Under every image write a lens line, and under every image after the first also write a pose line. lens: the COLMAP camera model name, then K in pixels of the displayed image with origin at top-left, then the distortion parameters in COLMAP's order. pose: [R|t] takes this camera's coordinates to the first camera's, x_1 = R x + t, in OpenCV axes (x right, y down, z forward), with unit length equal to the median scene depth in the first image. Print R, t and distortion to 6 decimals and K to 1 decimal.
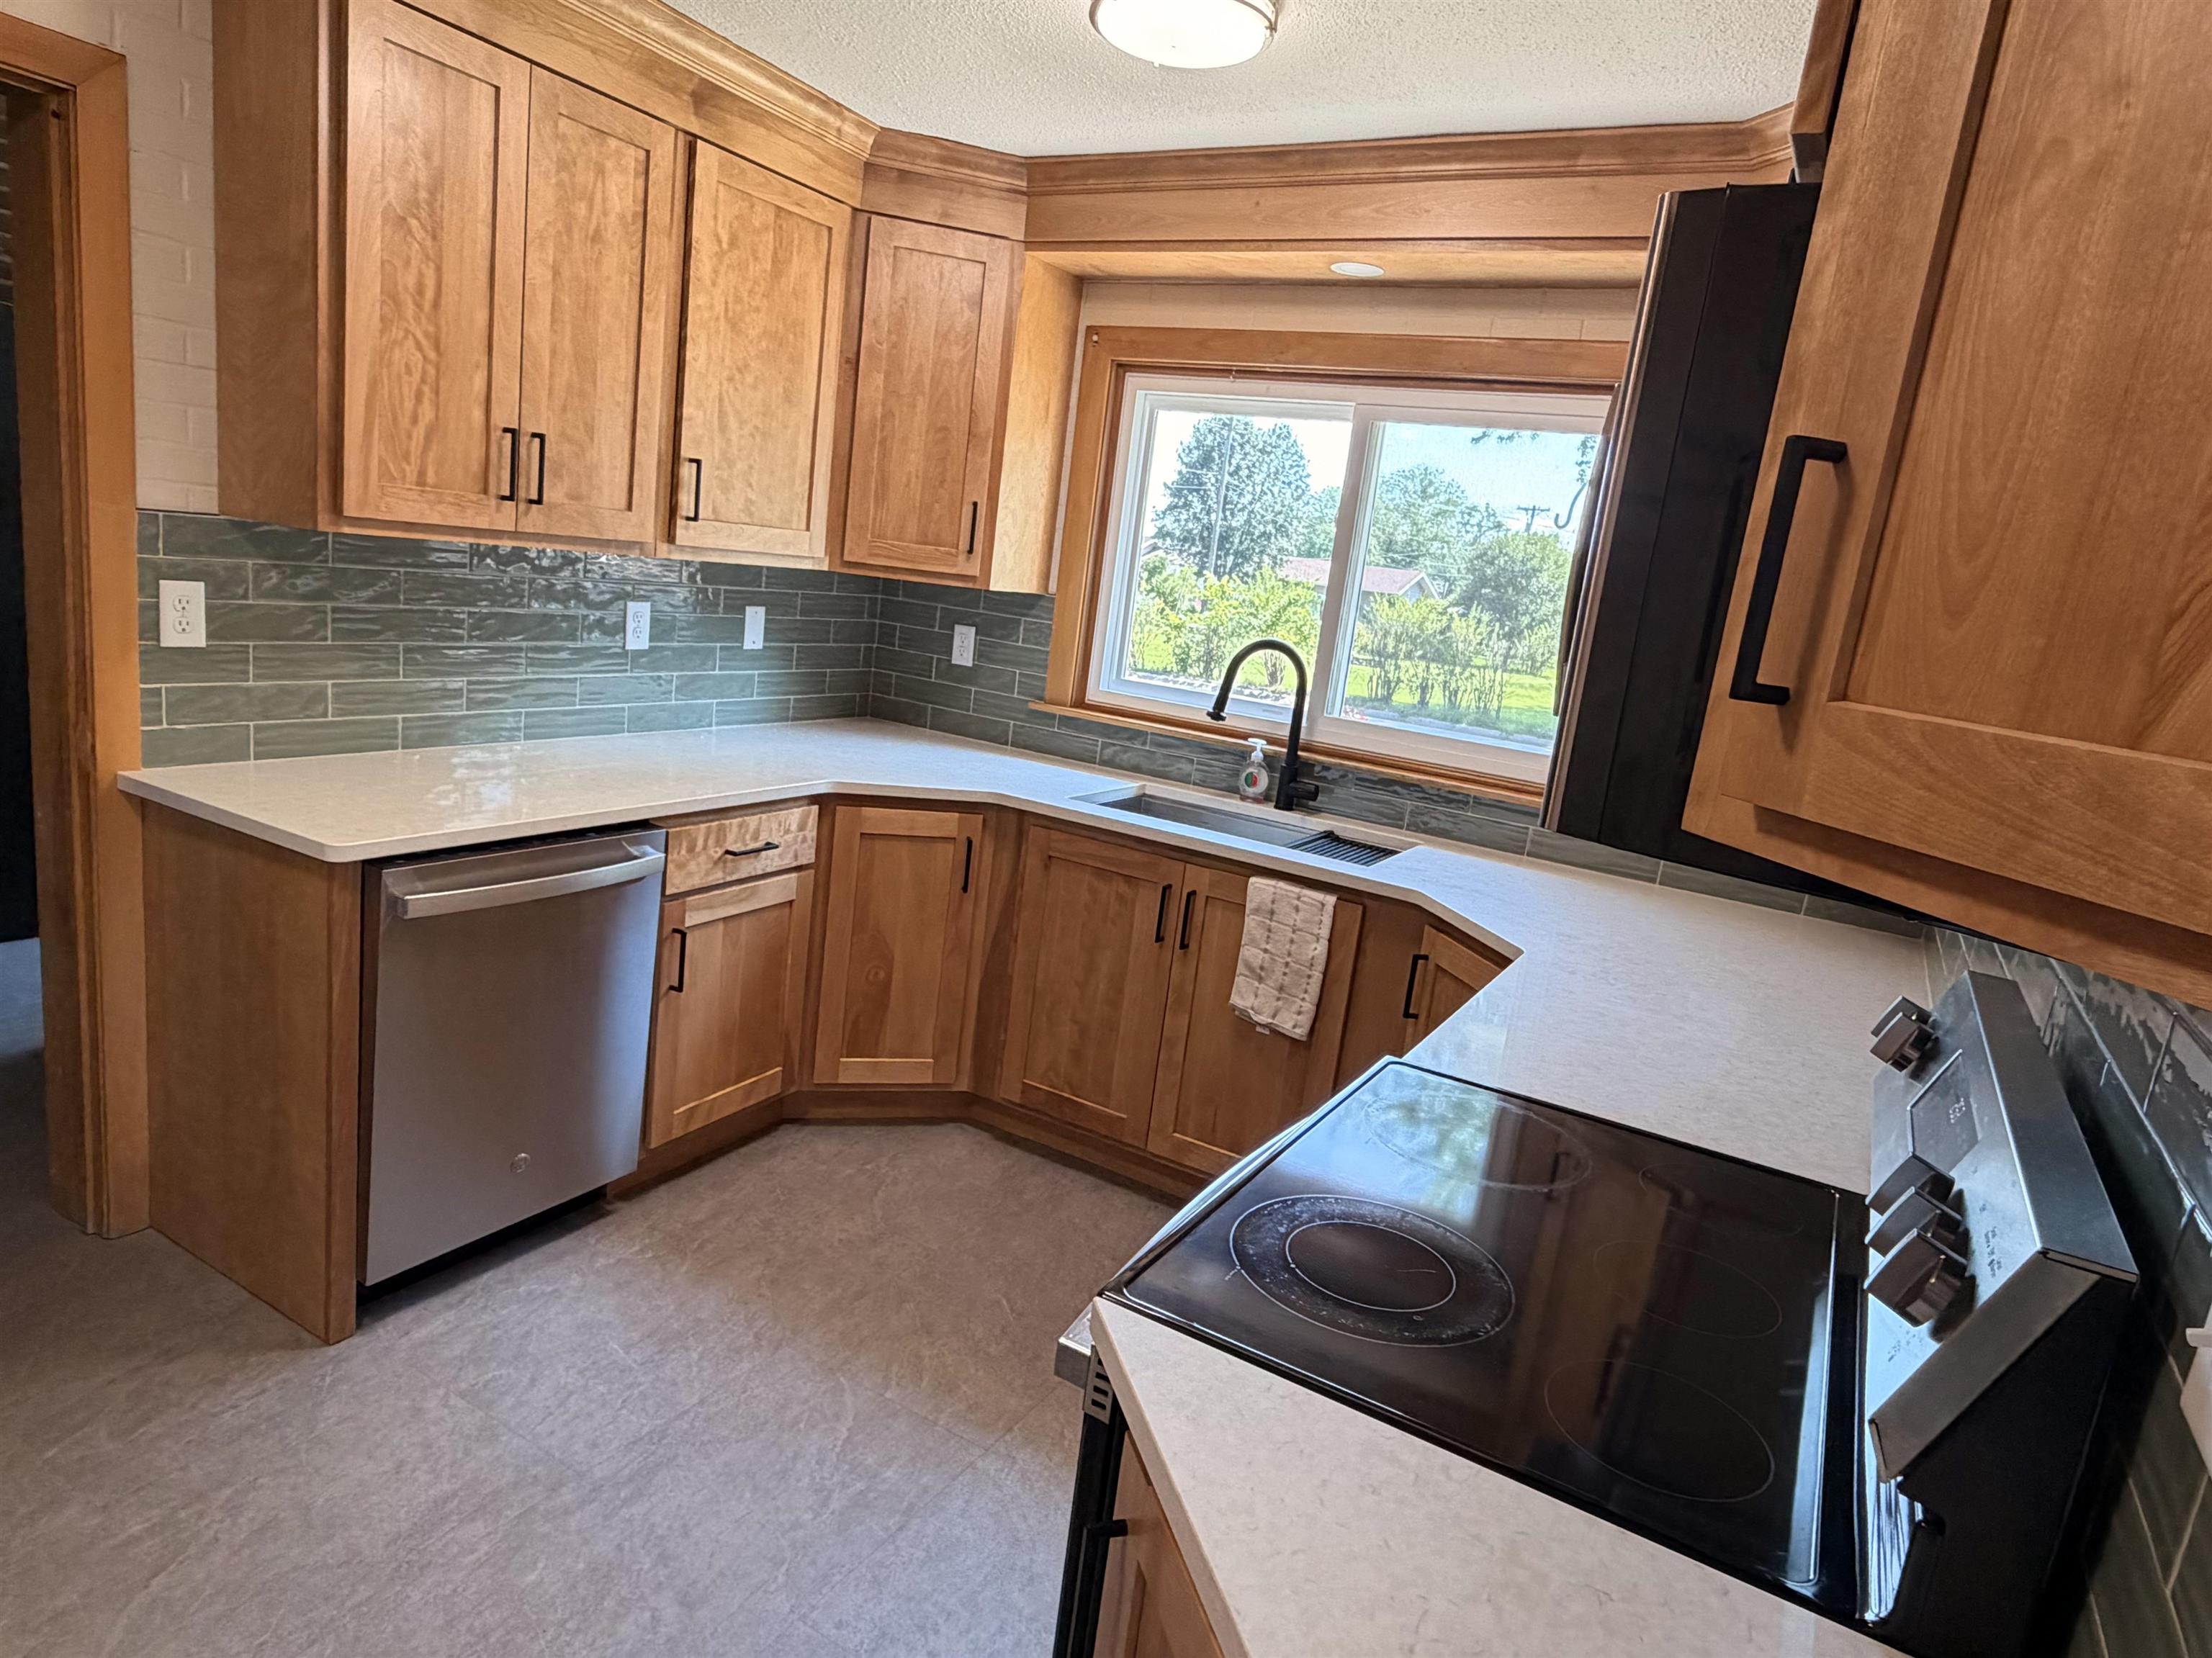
lens RADIAL K [[1318.2, 0, 1111.1], [0, 1318.2, 831.1], [0, 0, 1]] dist [-0.005088, 0.000836]
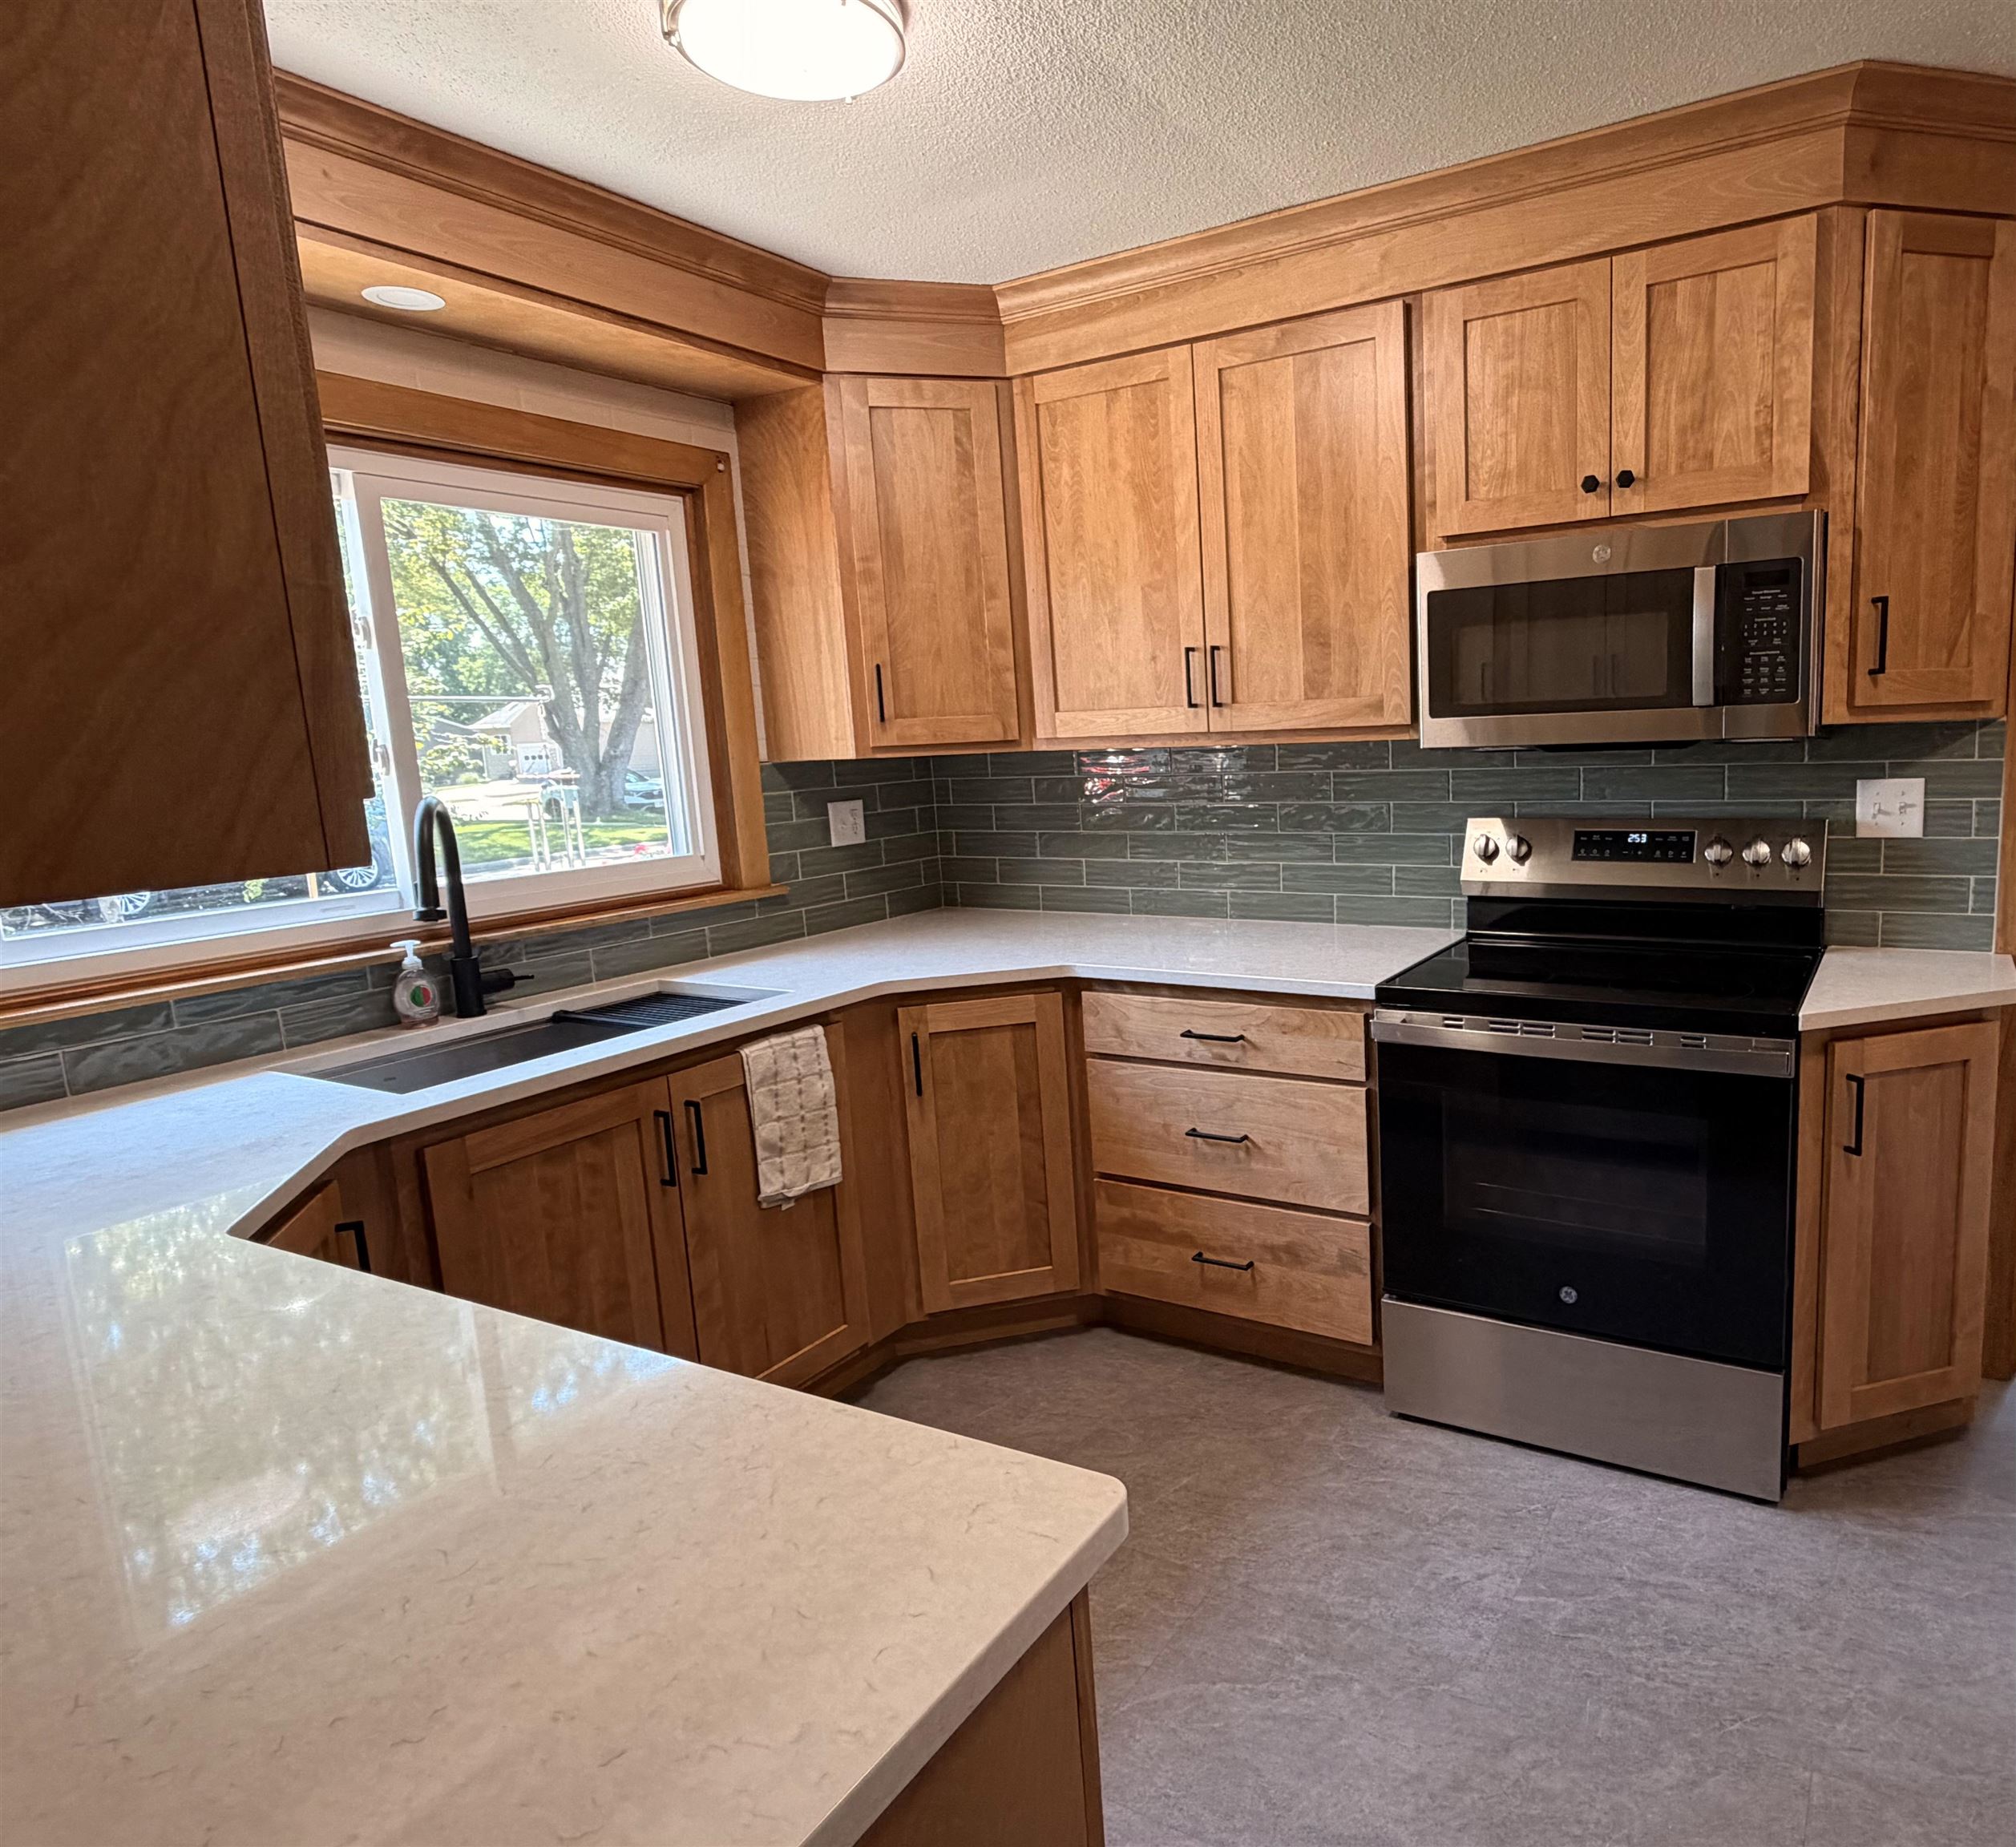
lens RADIAL K [[1255.6, 0, 1239.3], [0, 1255.6, 913.3], [0, 0, 1]] dist [-0.000540, 0.000372]
pose [[-0.038592, -0.270237, 0.962020, -0.664610], [0.235146, 0.933245, 0.271587, -0.193191], [-0.971194, 0.236696, 0.027530, 0.640114]]
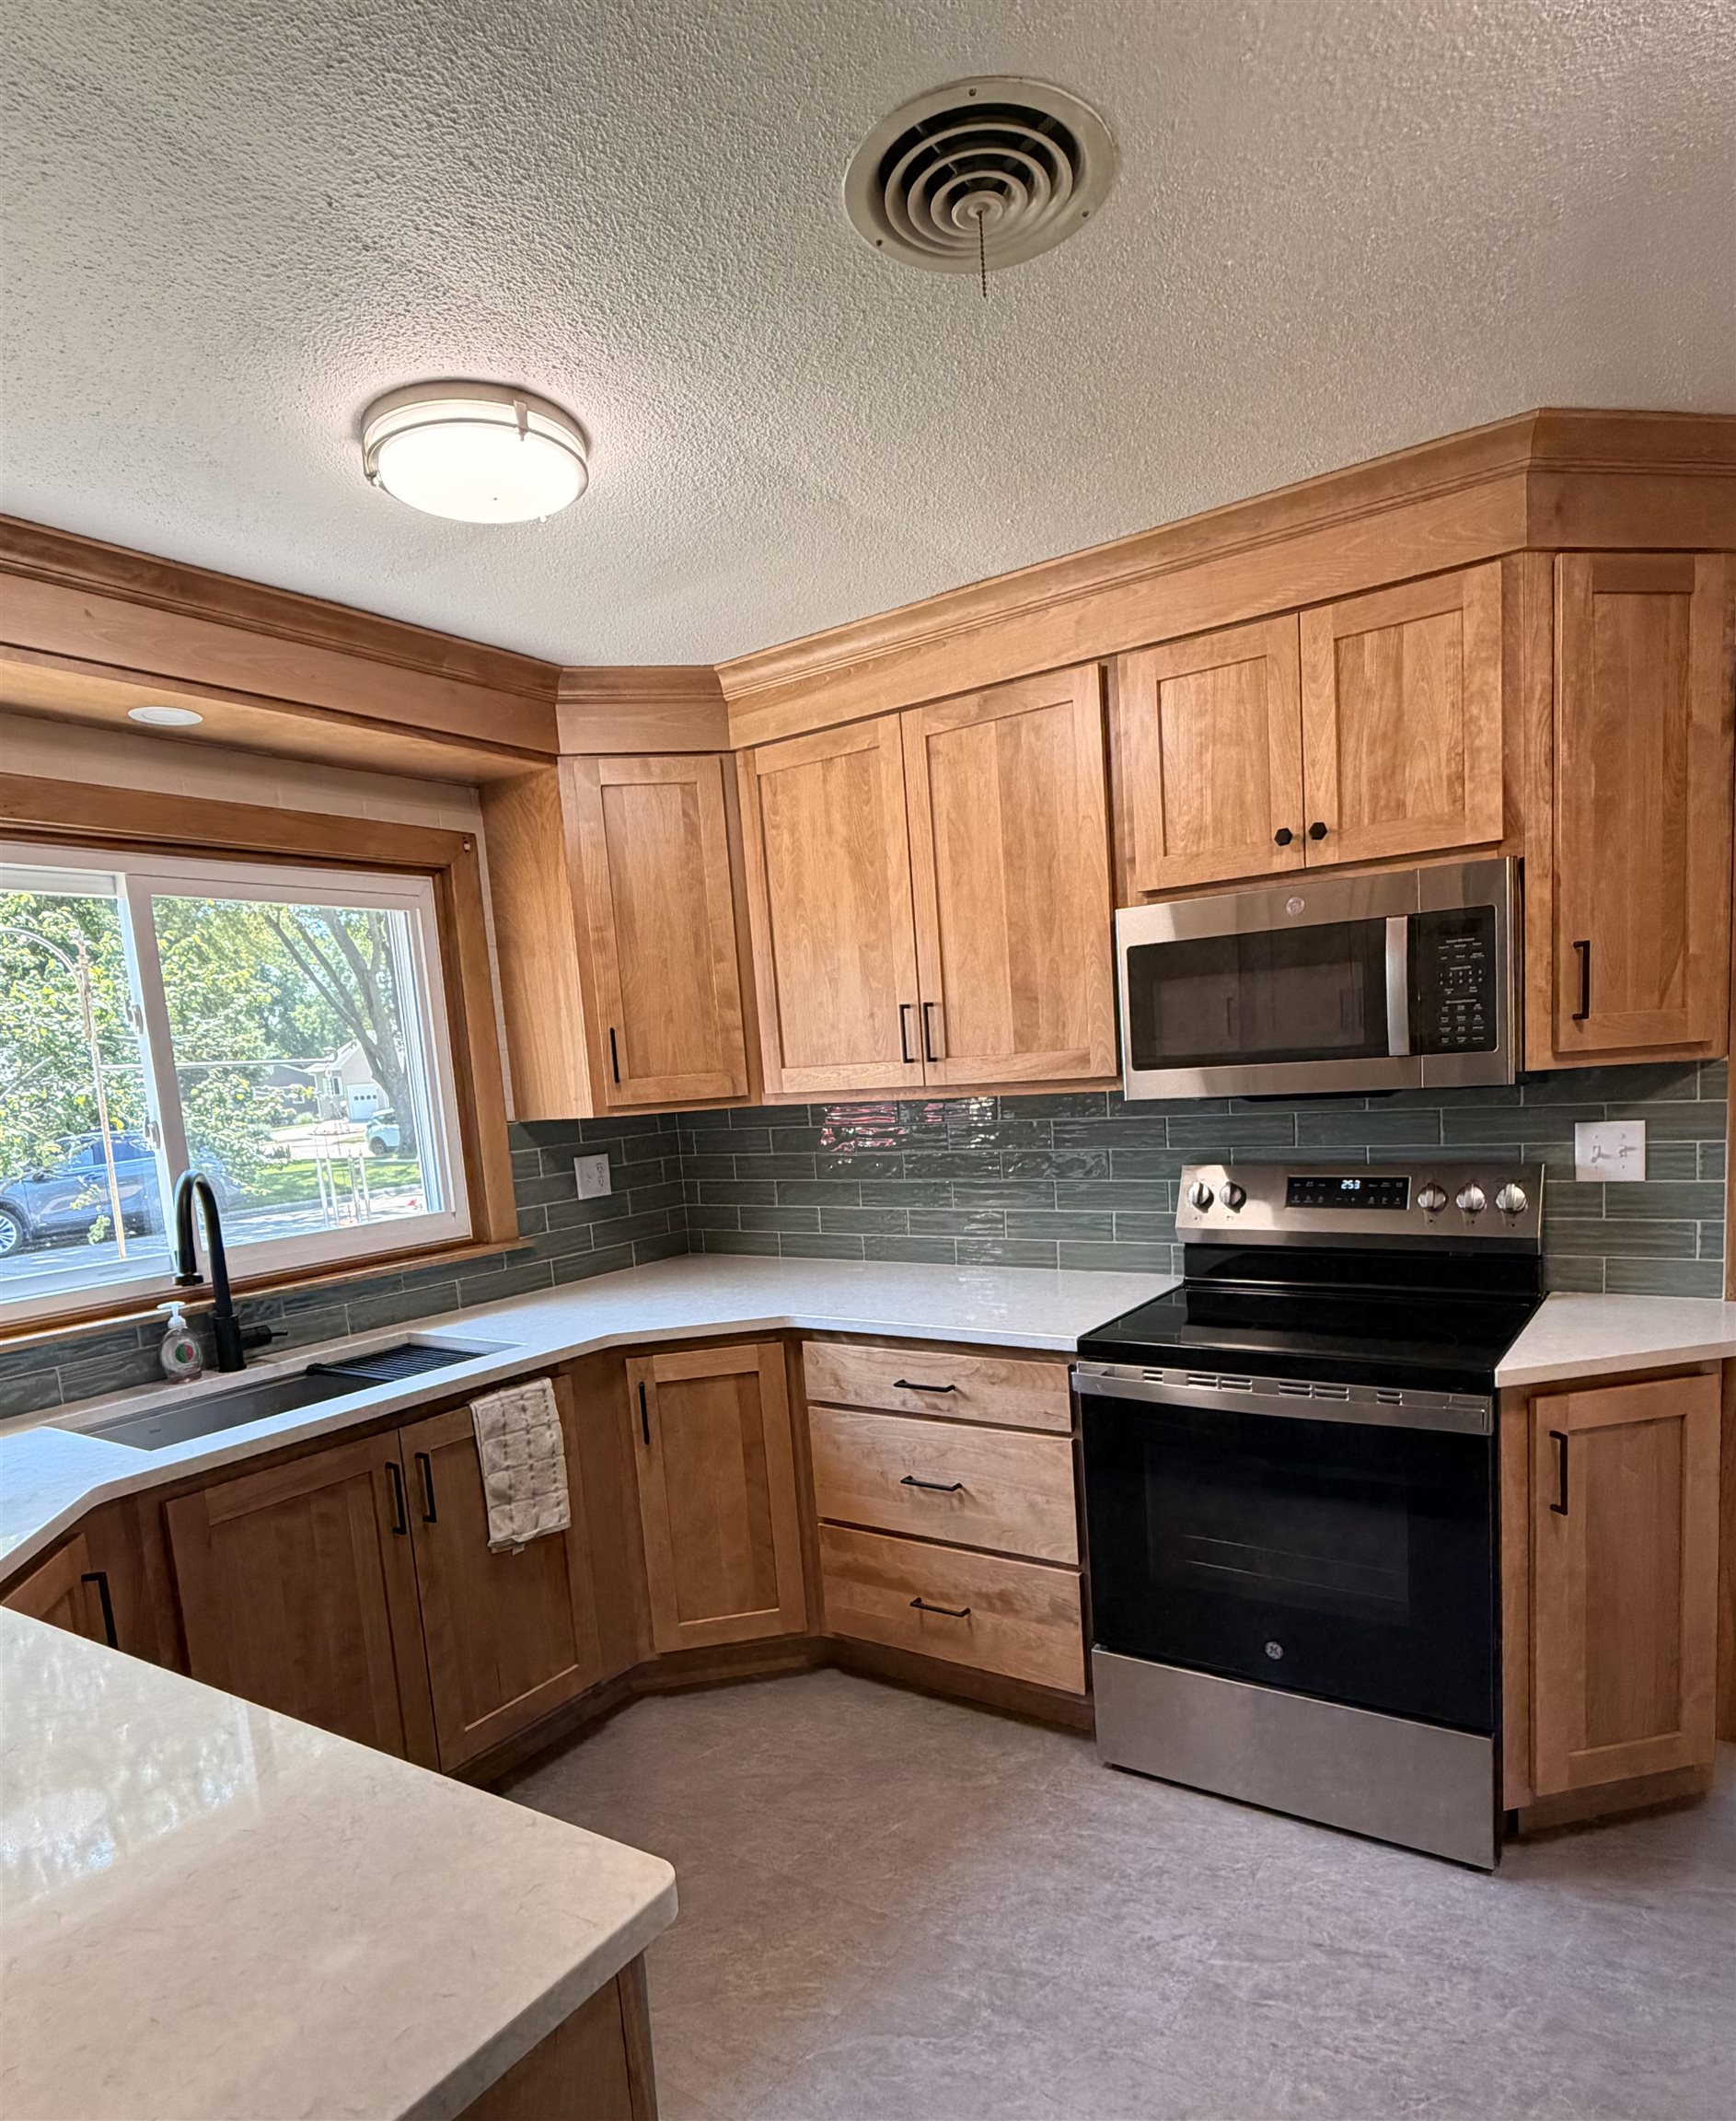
lens RADIAL K [[1243.7, 0, 920.5], [0, 1243.7, 1211.4], [0, 0, 1]] dist [-0.001116, 0.000840]
pose [[0.044970, -0.250491, 0.967074, -0.669818], [0.270335, 0.934986, 0.229609, -0.200259], [-0.961716, 0.251109, 0.109762, 0.574302]]
